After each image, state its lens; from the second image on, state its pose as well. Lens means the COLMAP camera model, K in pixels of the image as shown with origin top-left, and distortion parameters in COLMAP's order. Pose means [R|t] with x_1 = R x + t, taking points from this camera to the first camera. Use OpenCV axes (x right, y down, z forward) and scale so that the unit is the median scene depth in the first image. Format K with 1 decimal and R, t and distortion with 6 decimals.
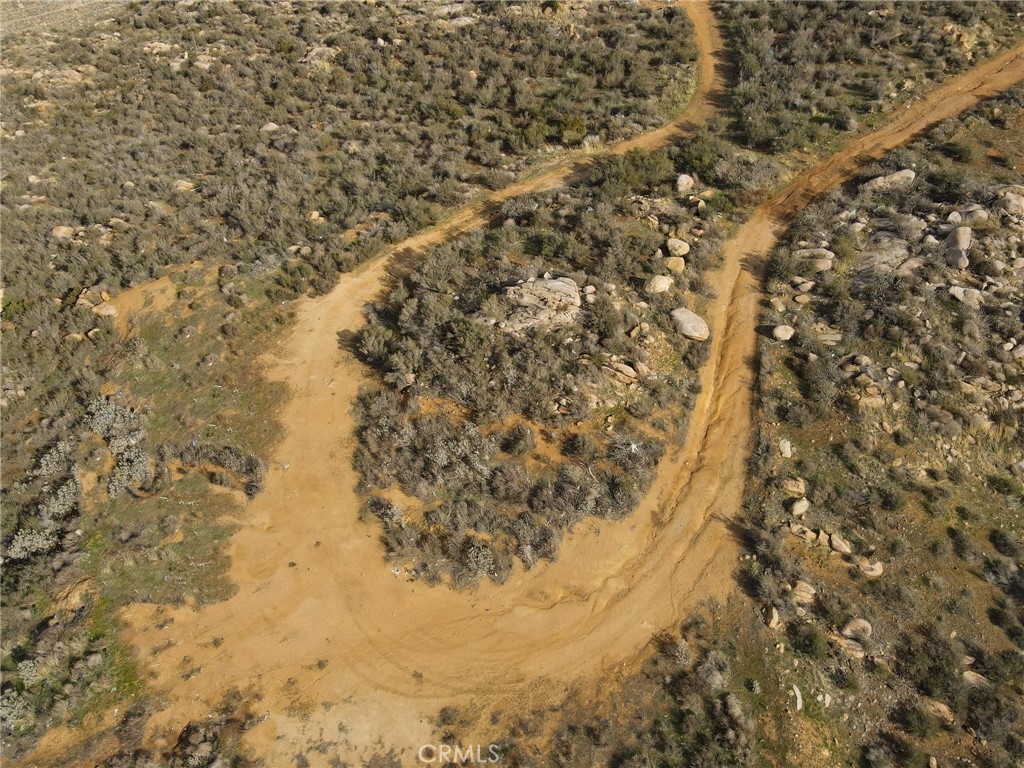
lens RADIAL K [[754.0, 0, 504.8], [0, 754.0, 389.0], [0, 0, 1]] dist [-0.001620, 0.038746]
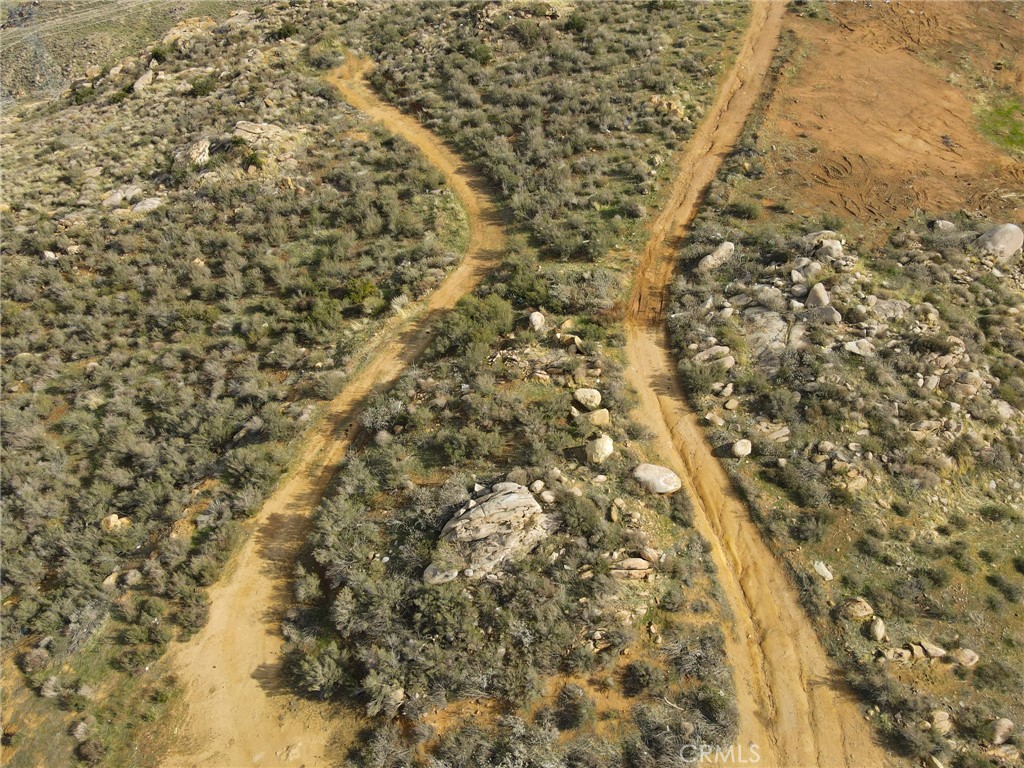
lens RADIAL K [[754.0, 0, 504.8], [0, 754.0, 389.0], [0, 0, 1]] dist [-0.001620, 0.038746]
pose [[0.848530, -0.366919, 0.381270, -0.204528], [0.398368, 0.917217, -0.003888, -0.243653], [-0.348281, 0.155185, 0.924456, 0.207462]]
